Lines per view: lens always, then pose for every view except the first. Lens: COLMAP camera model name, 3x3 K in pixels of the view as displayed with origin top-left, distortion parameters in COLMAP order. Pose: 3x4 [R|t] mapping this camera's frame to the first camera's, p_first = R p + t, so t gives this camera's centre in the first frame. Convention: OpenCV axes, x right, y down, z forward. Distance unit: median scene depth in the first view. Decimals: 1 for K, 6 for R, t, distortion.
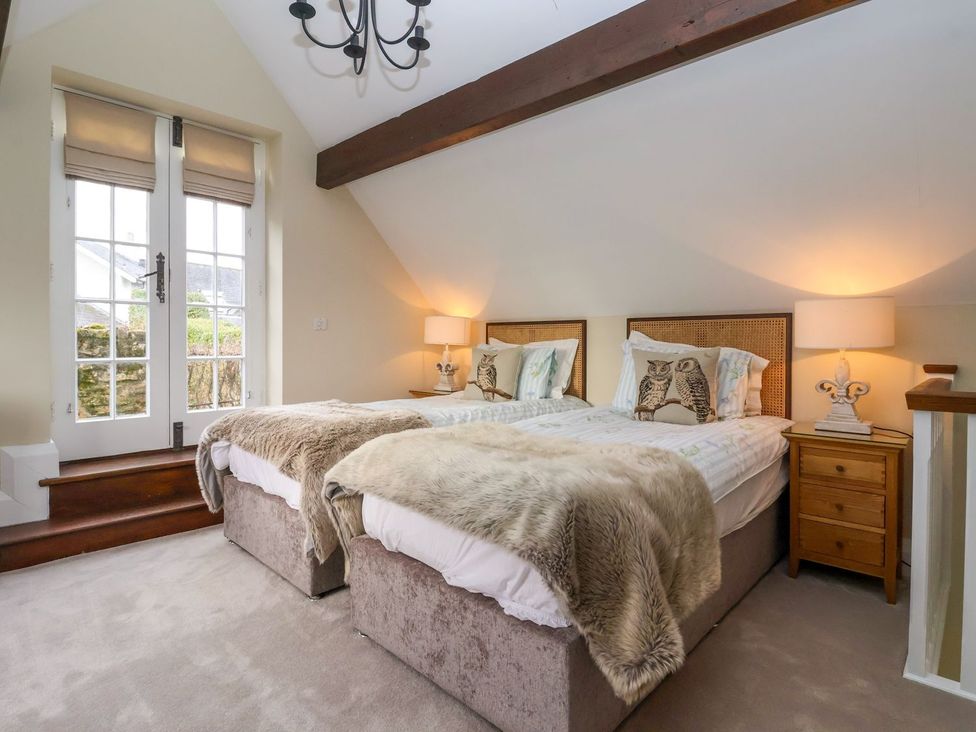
lens RADIAL K [[508.4, 0, 493.8], [0, 508.4, 358.7], [0, 0, 1]] dist [-0.001687, -0.012134]
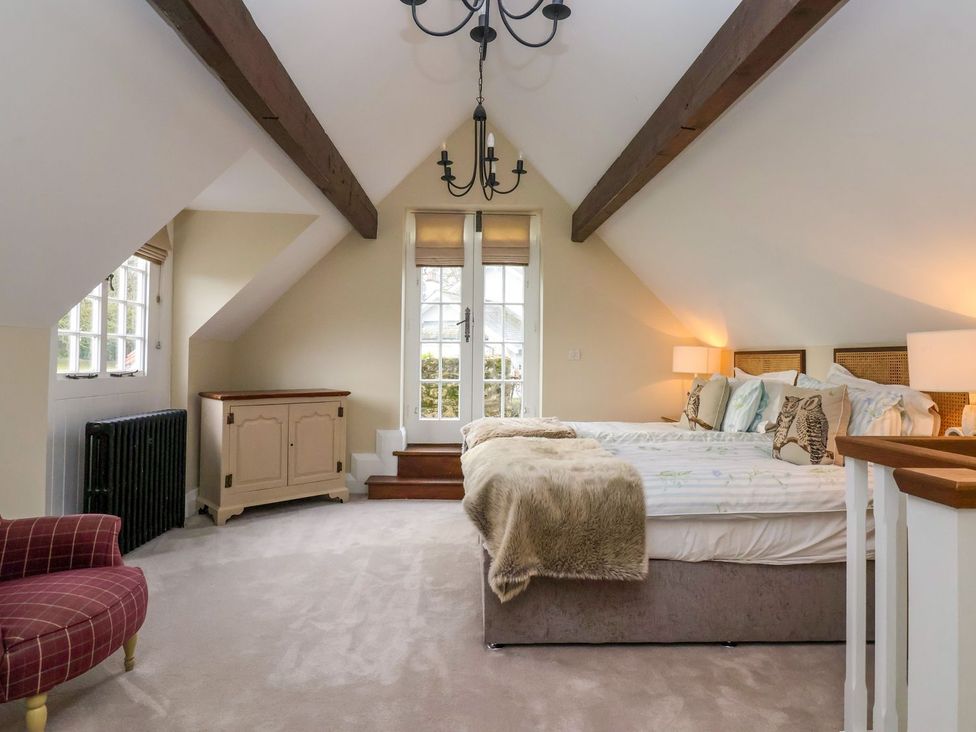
lens RADIAL K [[567.8, 0, 484.9], [0, 567.8, 365.3], [0, 0, 1]] dist [0.002594, -0.000530]
pose [[0.719991, 0.006877, -0.693950, 0.503349], [-0.027572, 0.999445, -0.018702, -0.014902], [0.693436, 0.032599, 0.719781, -0.127456]]
